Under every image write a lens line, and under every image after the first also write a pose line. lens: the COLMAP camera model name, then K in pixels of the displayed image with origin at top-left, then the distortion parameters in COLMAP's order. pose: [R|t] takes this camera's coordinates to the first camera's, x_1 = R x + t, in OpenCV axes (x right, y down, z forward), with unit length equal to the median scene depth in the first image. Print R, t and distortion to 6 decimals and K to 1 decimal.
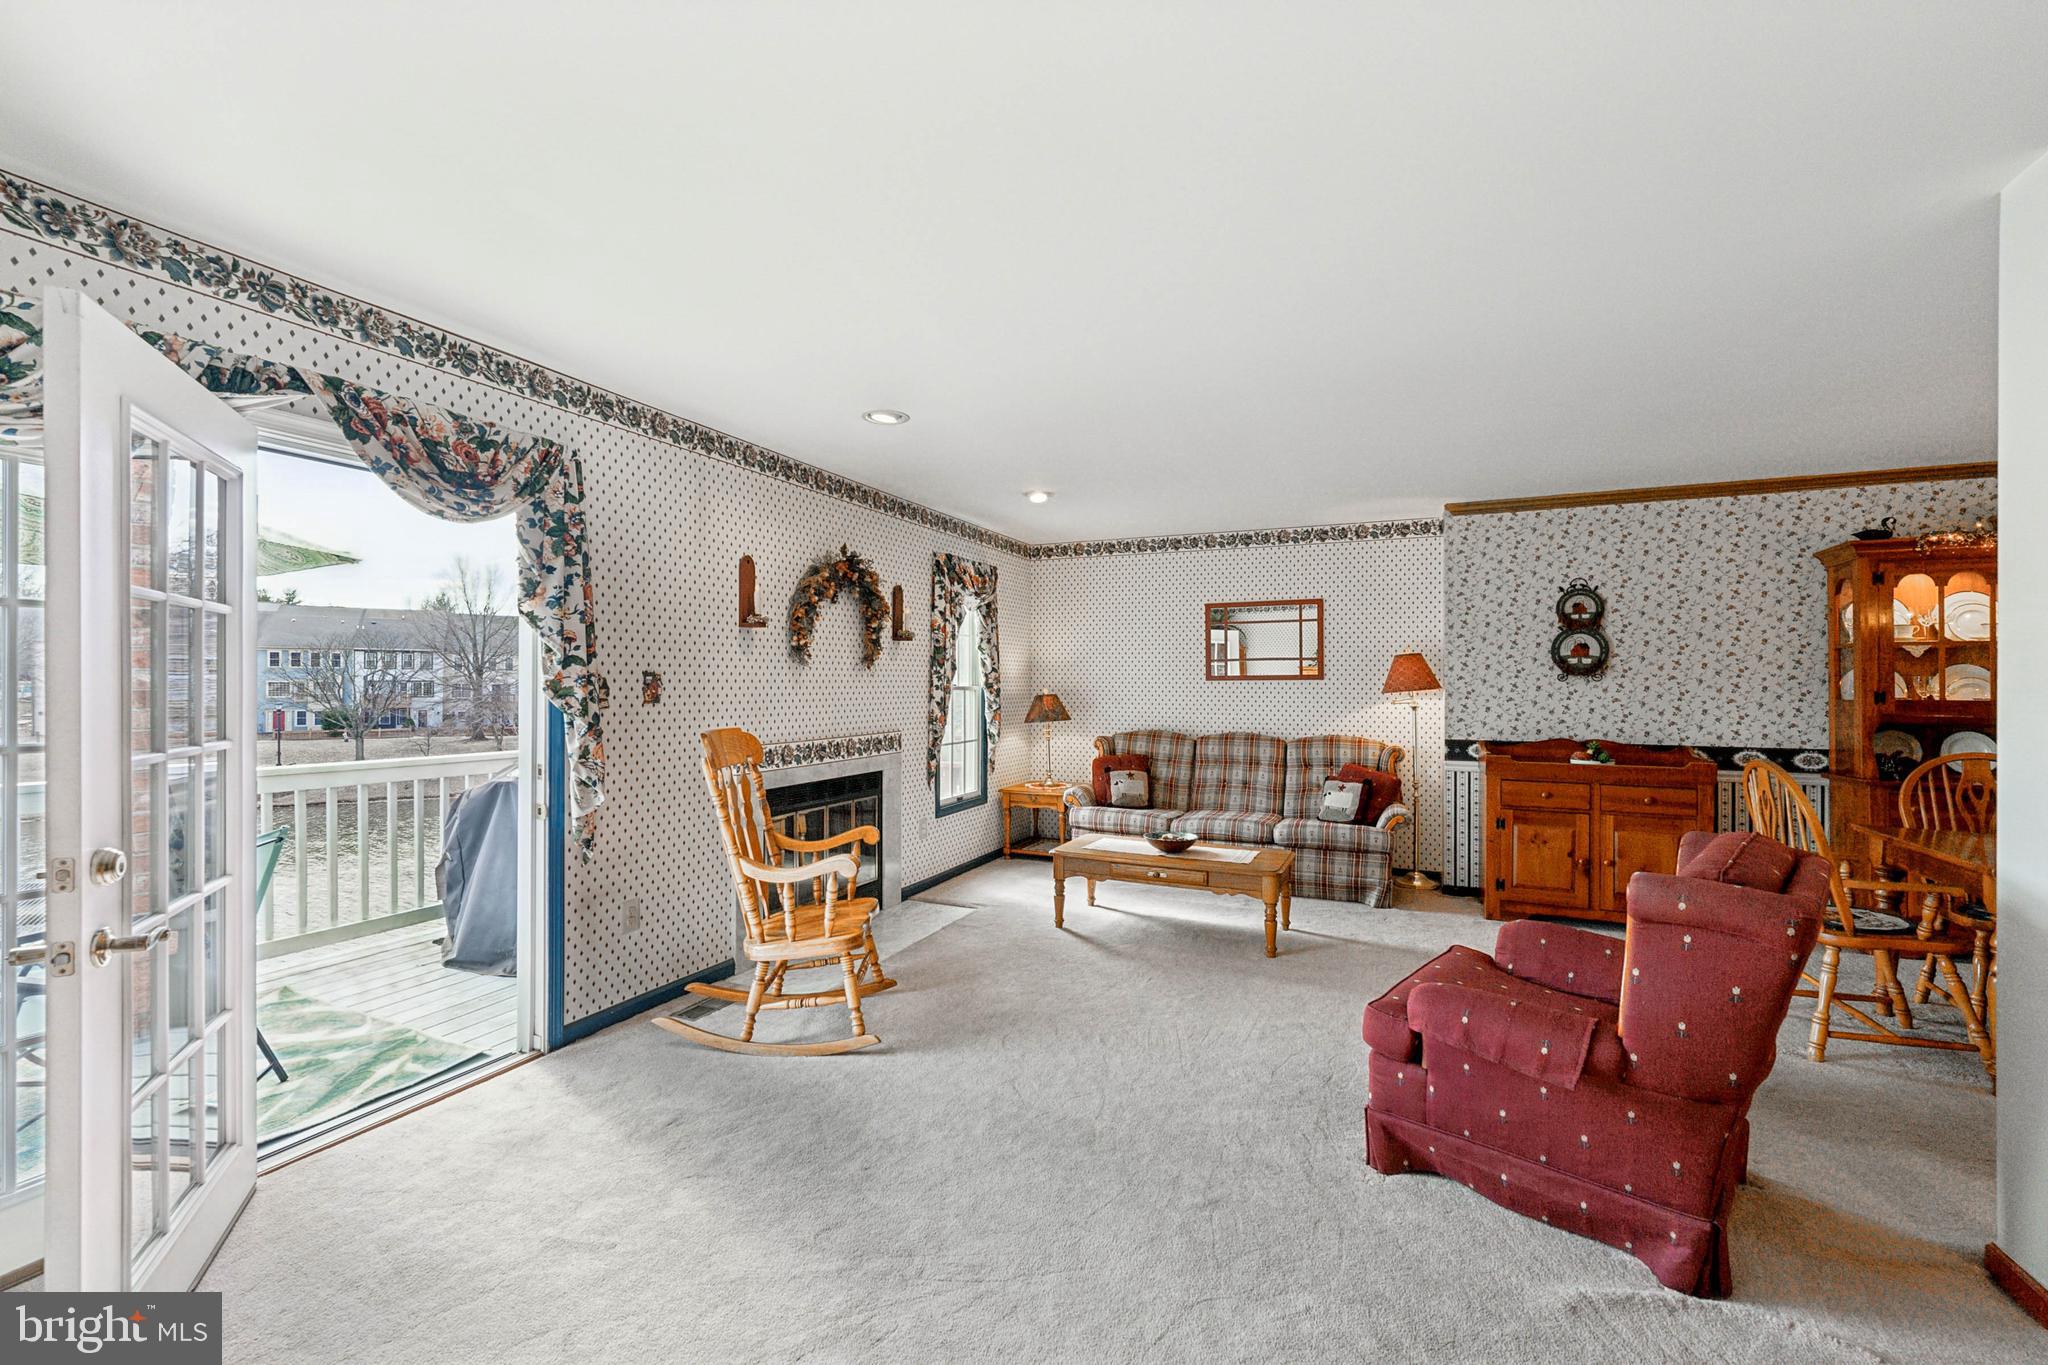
lens RADIAL K [[859.6, 0, 1071.6], [0, 859.6, 678.0], [0, 0, 1]] dist [0.003429, 0.000107]
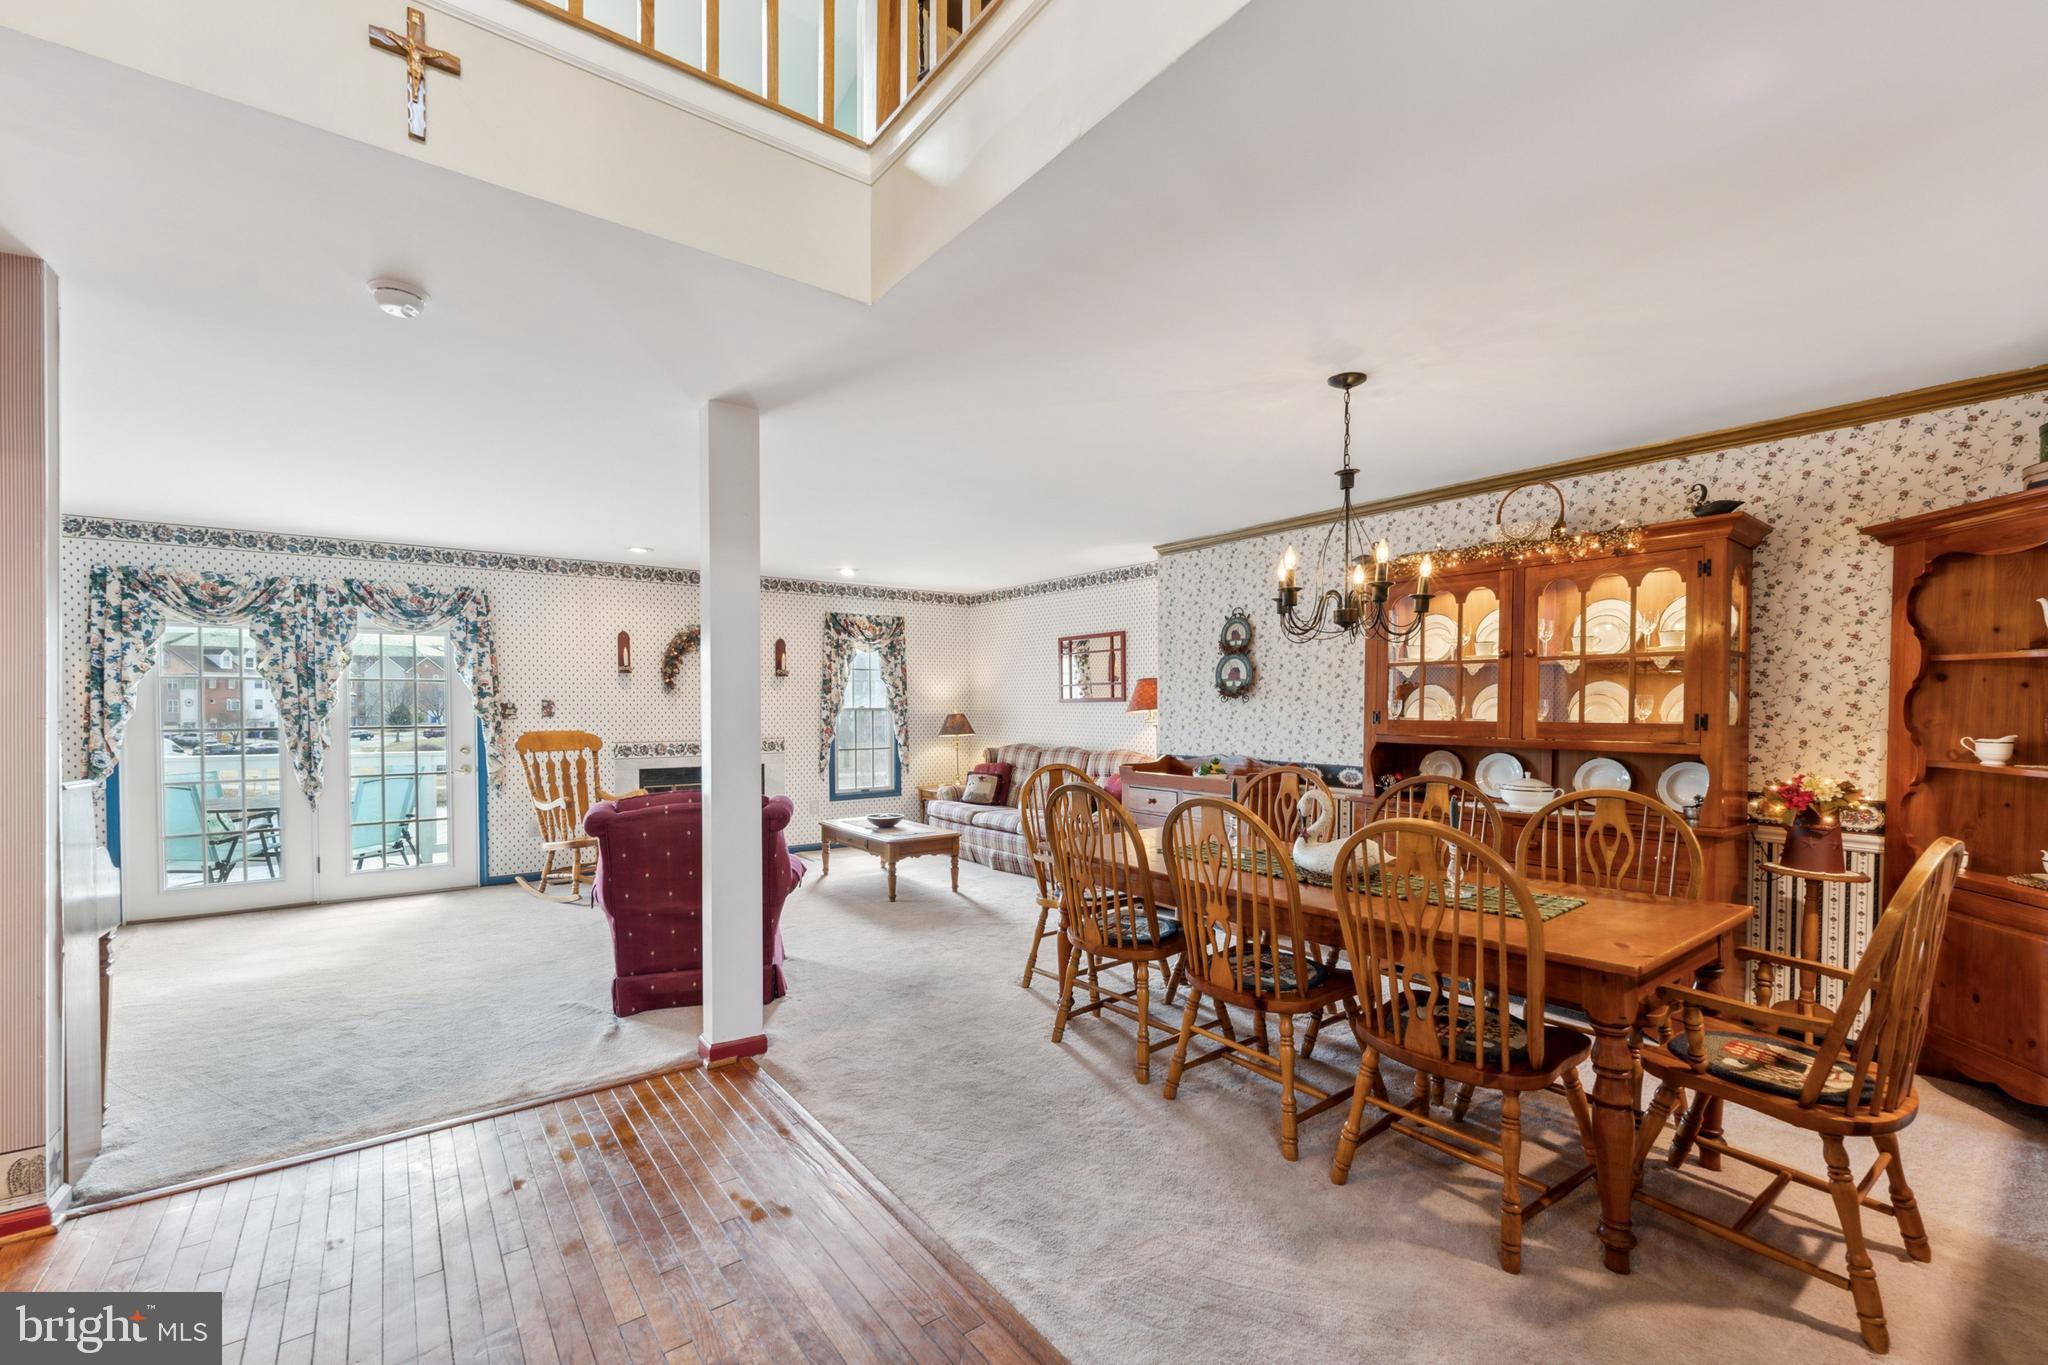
lens RADIAL K [[866.1, 0, 1024.0], [0, 866.1, 682.5], [0, 0, 1]] dist [0.008327, 0.000050]
pose [[0.870732, -0.014753, -0.491537, 0.903342], [0.005505, 0.999780, -0.020255, -0.000567], [0.491727, 0.014930, 0.870621, -0.083707]]
